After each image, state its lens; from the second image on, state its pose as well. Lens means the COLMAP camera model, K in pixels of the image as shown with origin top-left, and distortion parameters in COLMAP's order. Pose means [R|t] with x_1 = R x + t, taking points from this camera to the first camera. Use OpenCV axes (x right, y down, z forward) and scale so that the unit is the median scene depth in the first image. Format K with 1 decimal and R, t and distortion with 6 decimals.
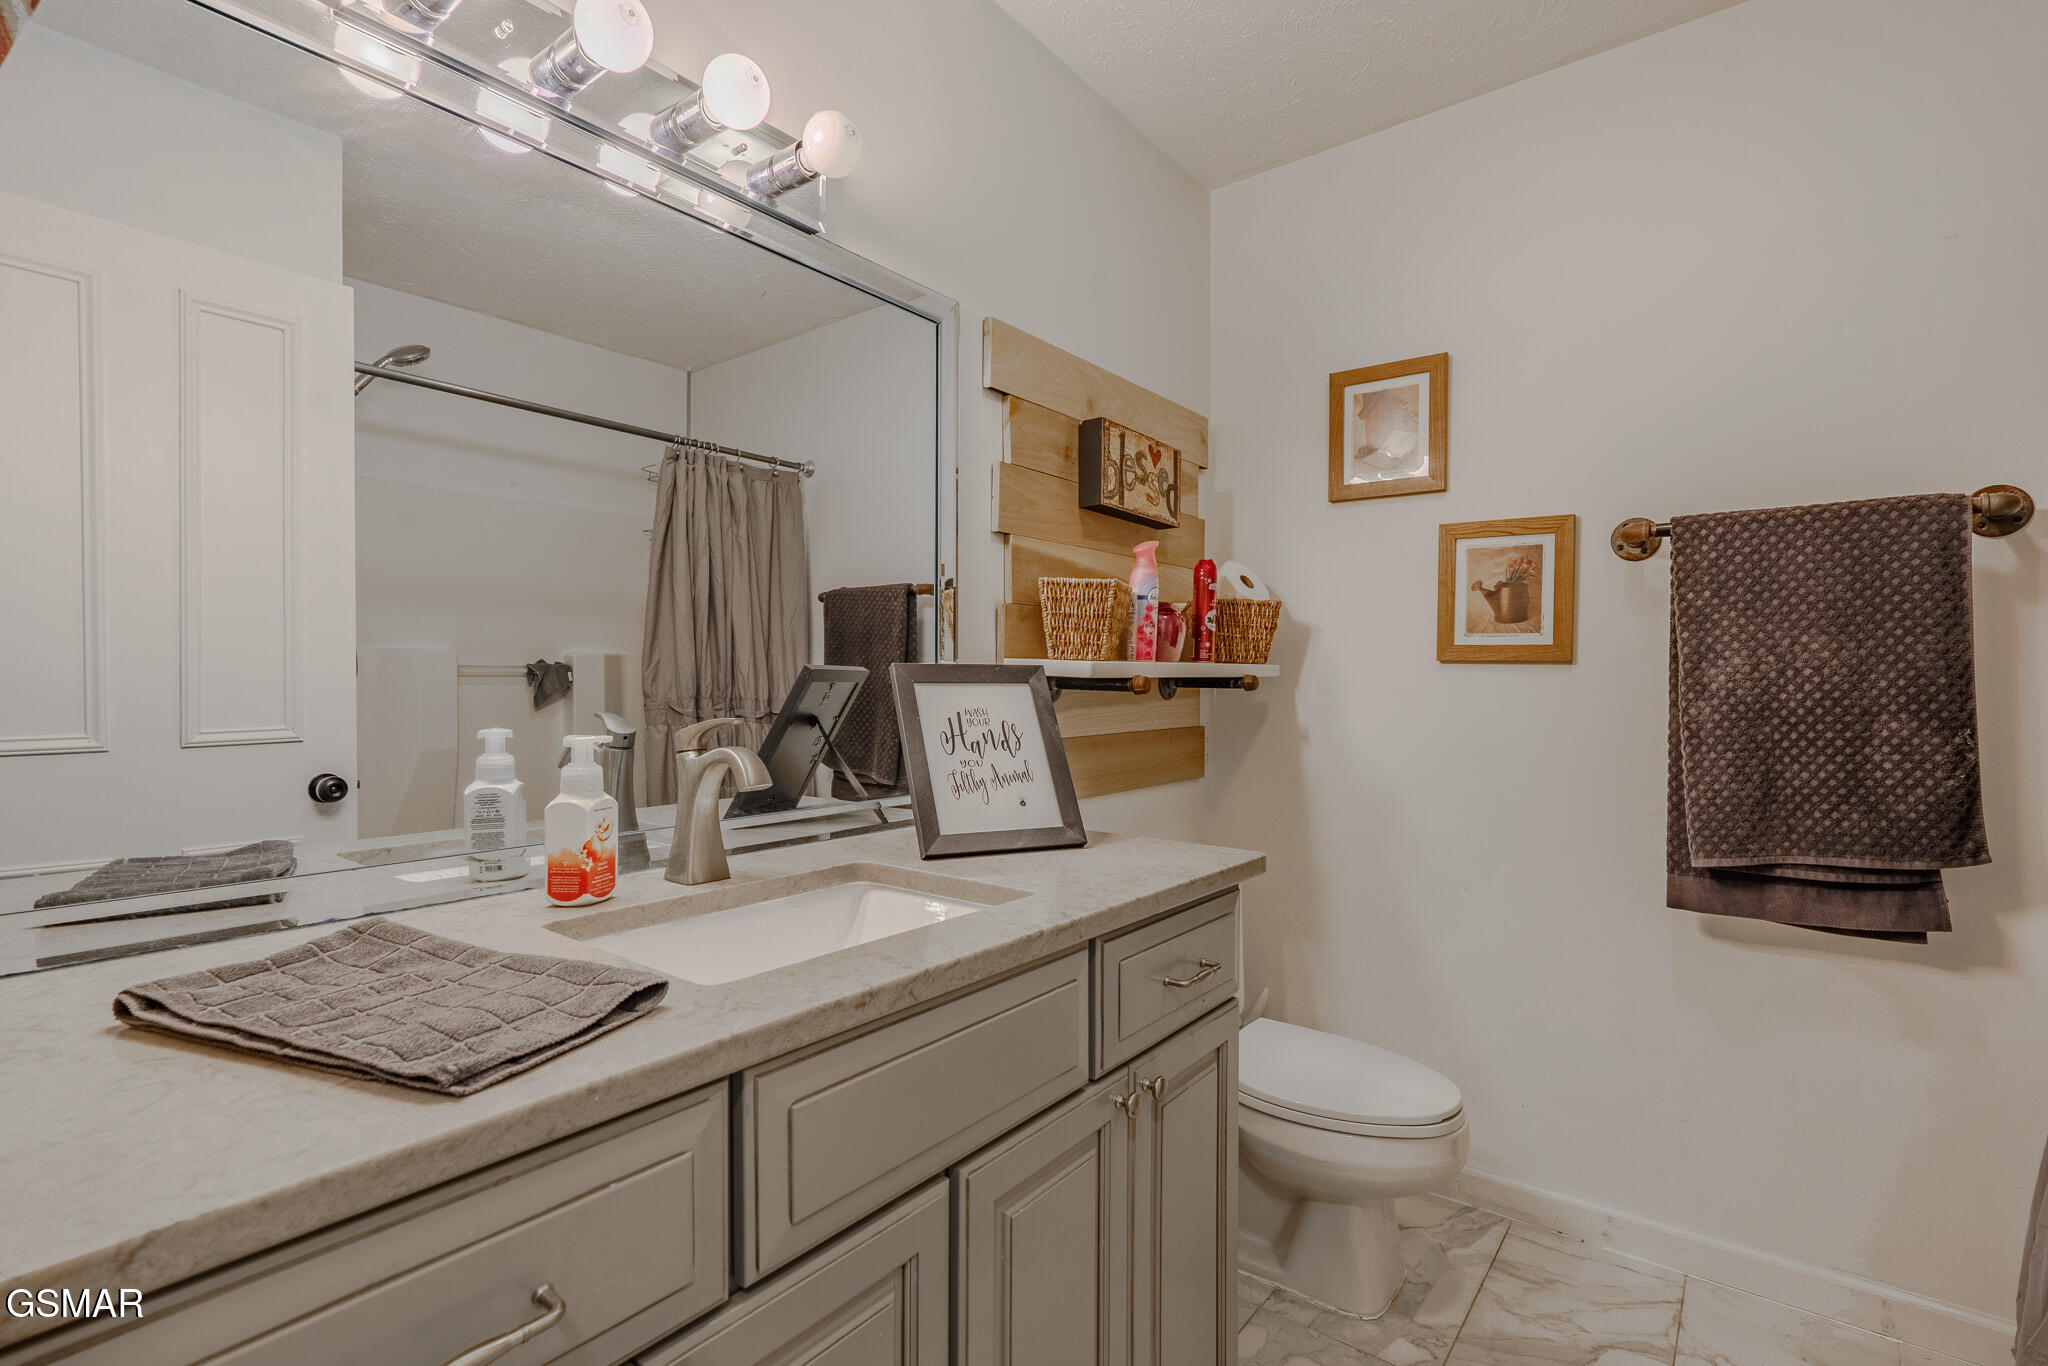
lens RADIAL K [[934.3, 0, 1024.0], [0, 934.3, 683.0], [0, 0, 1]] dist [-0.001076, -0.000099]
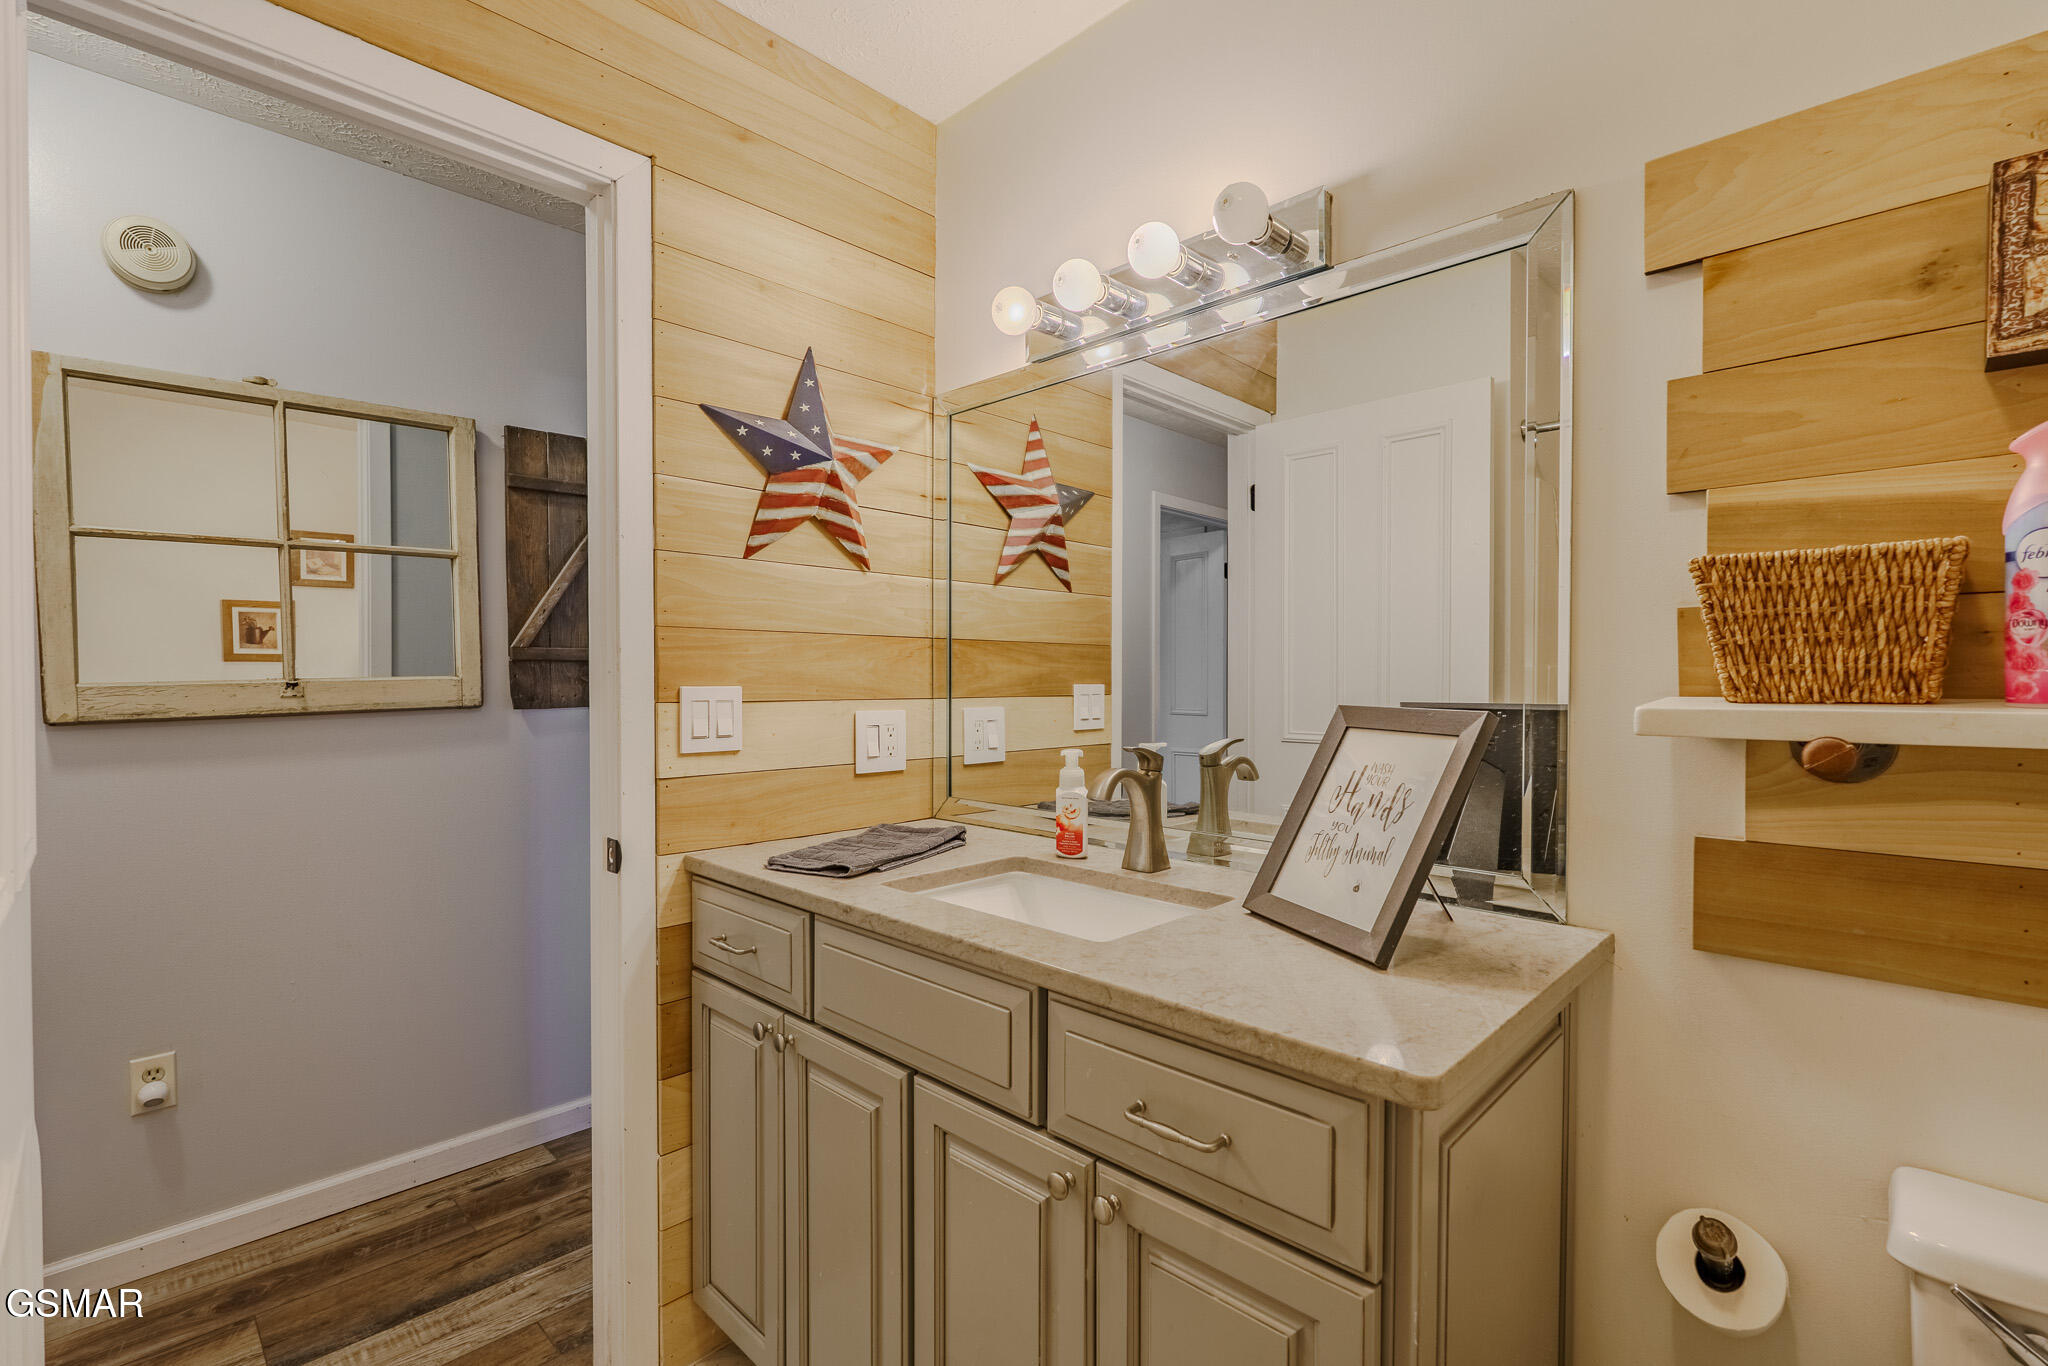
lens RADIAL K [[904.6, 0, 1016.8], [0, 904.6, 687.8], [0, 0, 1]] dist [-0.009937, 0.000845]
pose [[-0.093346, 0.014681, -0.995525, 0.809431], [-0.003777, 0.999879, 0.015099, -0.051603], [0.995627, 0.005170, -0.093279, 0.821648]]
